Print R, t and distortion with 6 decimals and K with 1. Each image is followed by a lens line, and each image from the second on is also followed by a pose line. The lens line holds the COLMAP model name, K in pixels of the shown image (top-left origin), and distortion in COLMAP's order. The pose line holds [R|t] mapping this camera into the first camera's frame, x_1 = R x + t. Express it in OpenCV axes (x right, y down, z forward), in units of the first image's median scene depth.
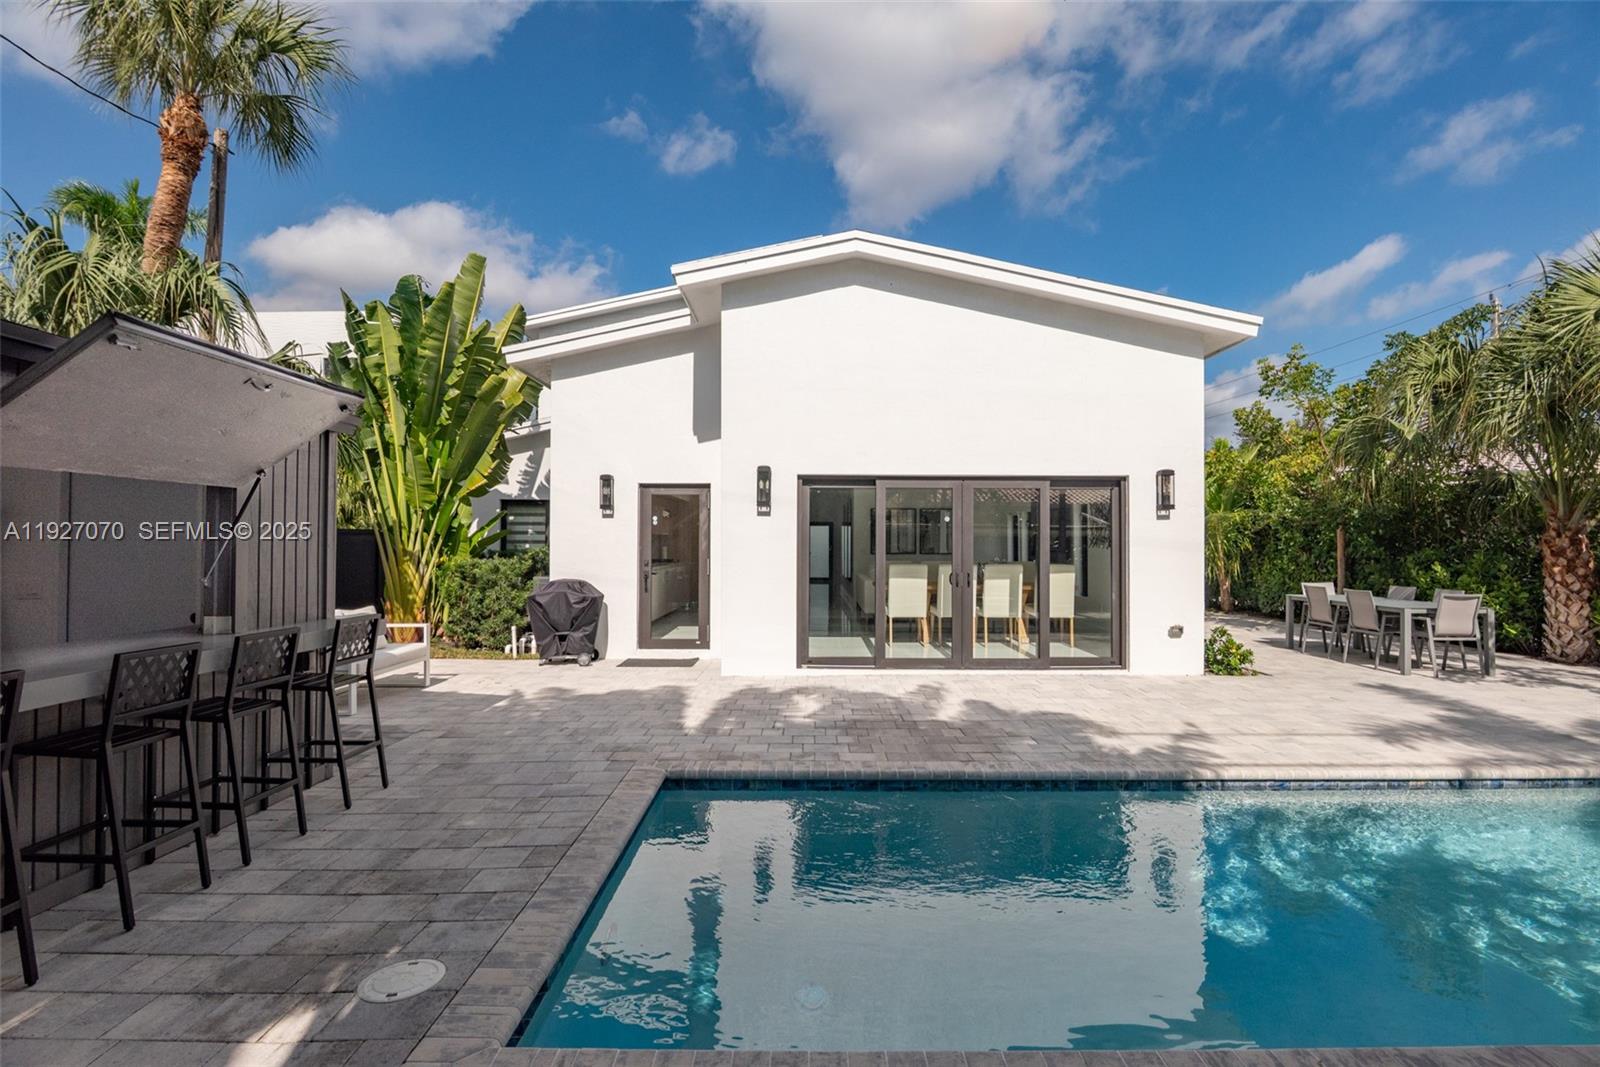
lens RADIAL K [[767.8, 0, 800.0], [0, 767.8, 533.5], [0, 0, 1]] dist [-0.018700, 0.000510]
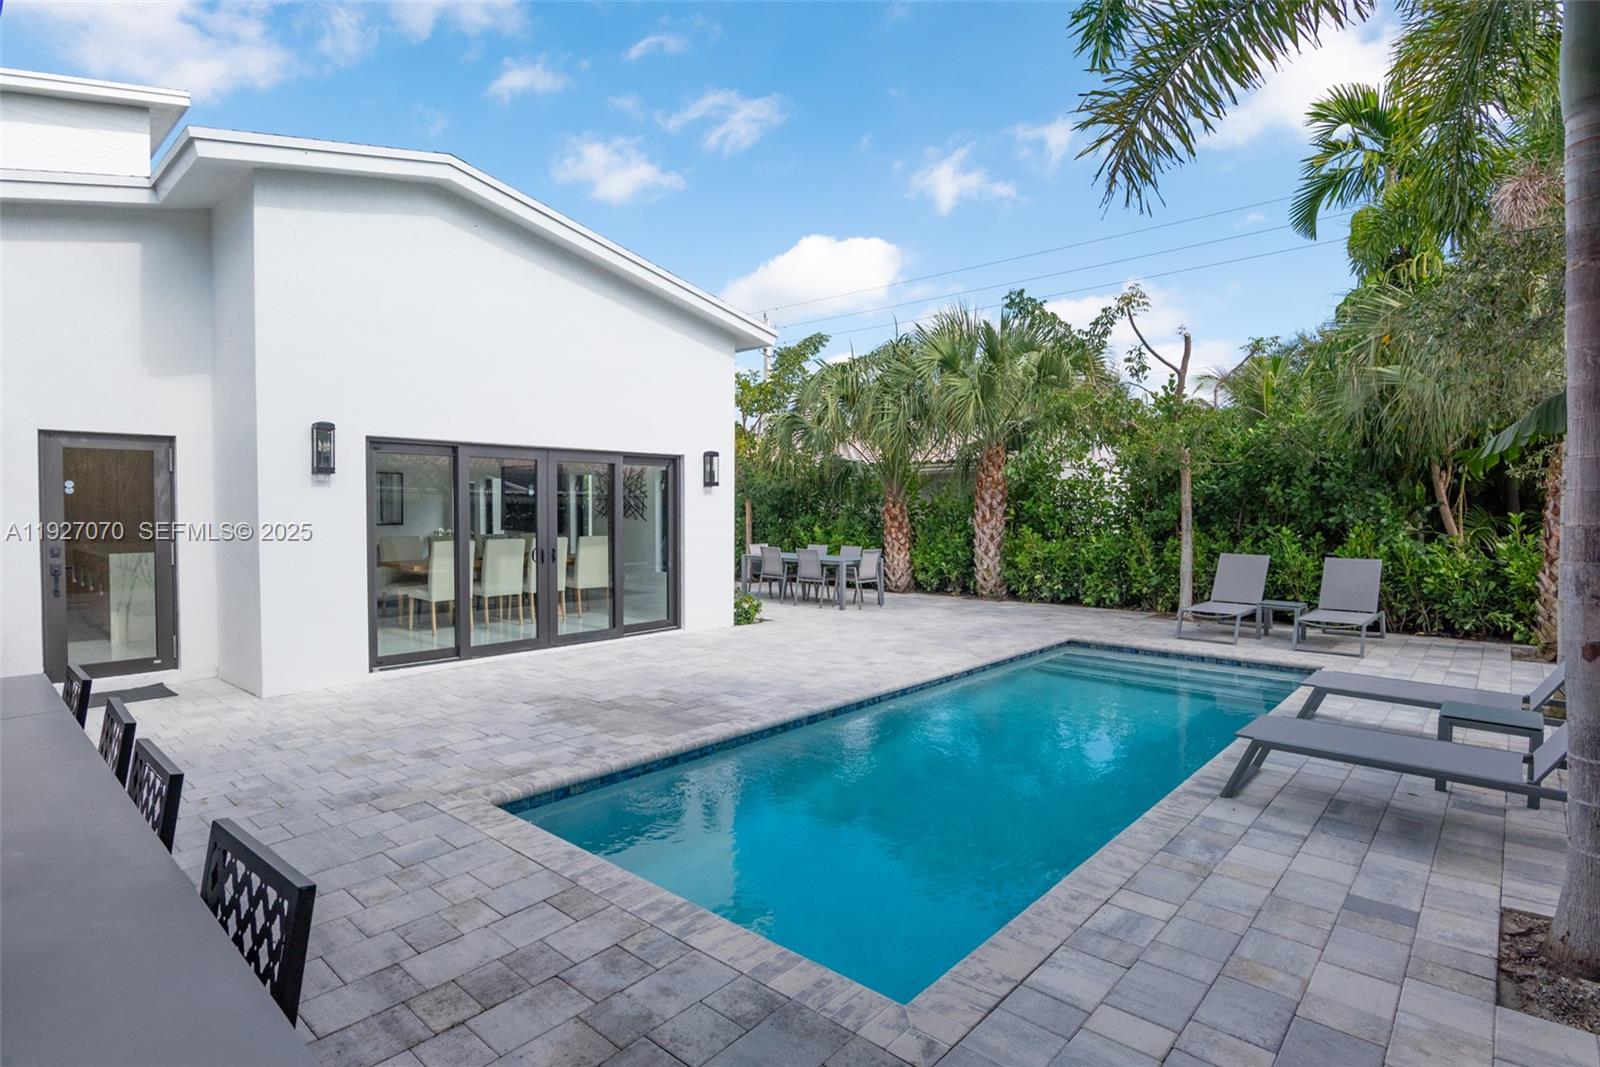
lens RADIAL K [[812.2, 0, 800.0], [0, 812.2, 533.5], [0, 0, 1]] dist [-0.003575, -0.000066]
pose [[0.669290, -0.027671, 0.742486, -0.334829], [-0.008746, 0.998944, 0.045112, -0.016480], [-0.742950, -0.036687, 0.668341, 0.083261]]
